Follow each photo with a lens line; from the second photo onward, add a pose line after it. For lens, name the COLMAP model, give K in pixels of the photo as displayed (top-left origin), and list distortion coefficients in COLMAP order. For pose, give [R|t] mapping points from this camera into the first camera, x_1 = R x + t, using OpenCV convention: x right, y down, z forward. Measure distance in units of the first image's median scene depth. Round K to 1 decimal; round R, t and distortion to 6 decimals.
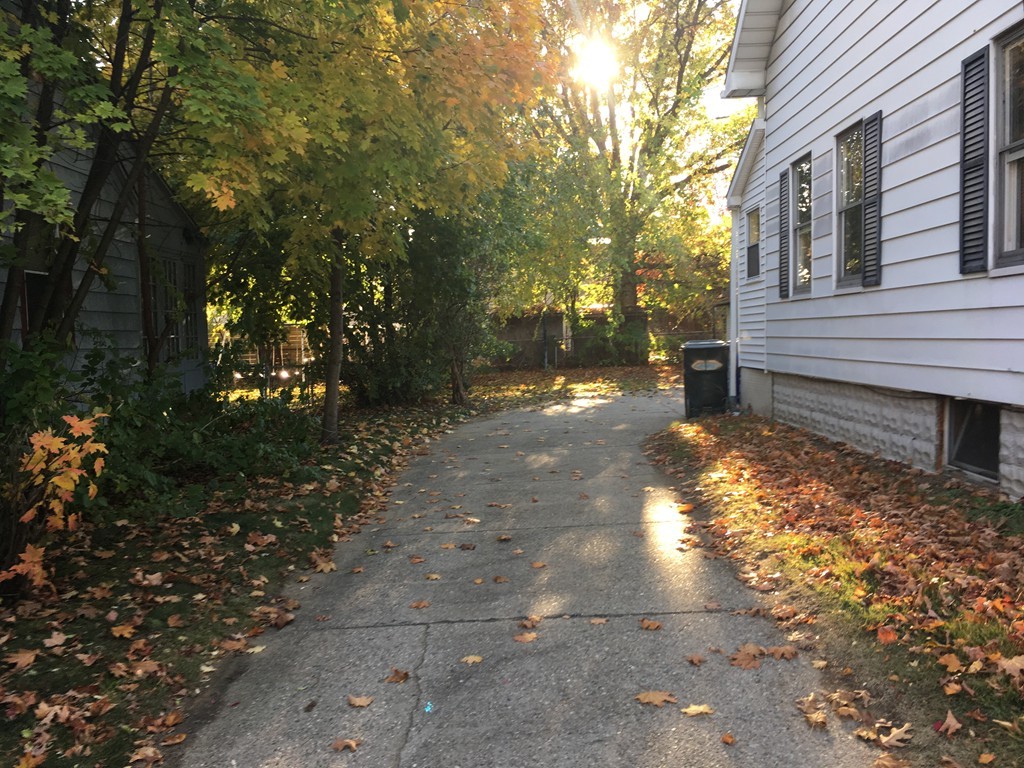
lens RADIAL K [[850.9, 0, 519.4], [0, 850.9, 377.6], [0, 0, 1]] dist [0.054244, -0.077524]
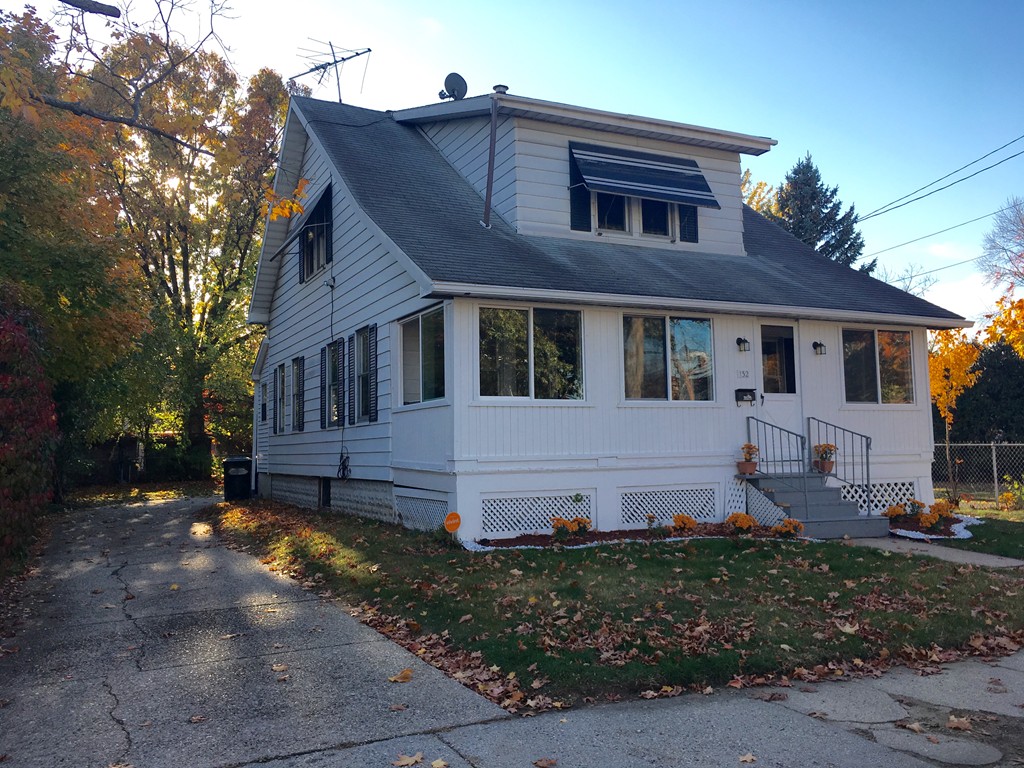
lens RADIAL K [[850.9, 0, 519.4], [0, 850.9, 377.6], [0, 0, 1]] dist [0.054244, -0.077524]
pose [[0.887311, 0.044010, 0.459066, -0.050065], [0.022669, 0.990070, -0.138733, 0.034076], [-0.460613, 0.133506, 0.877503, -0.537148]]
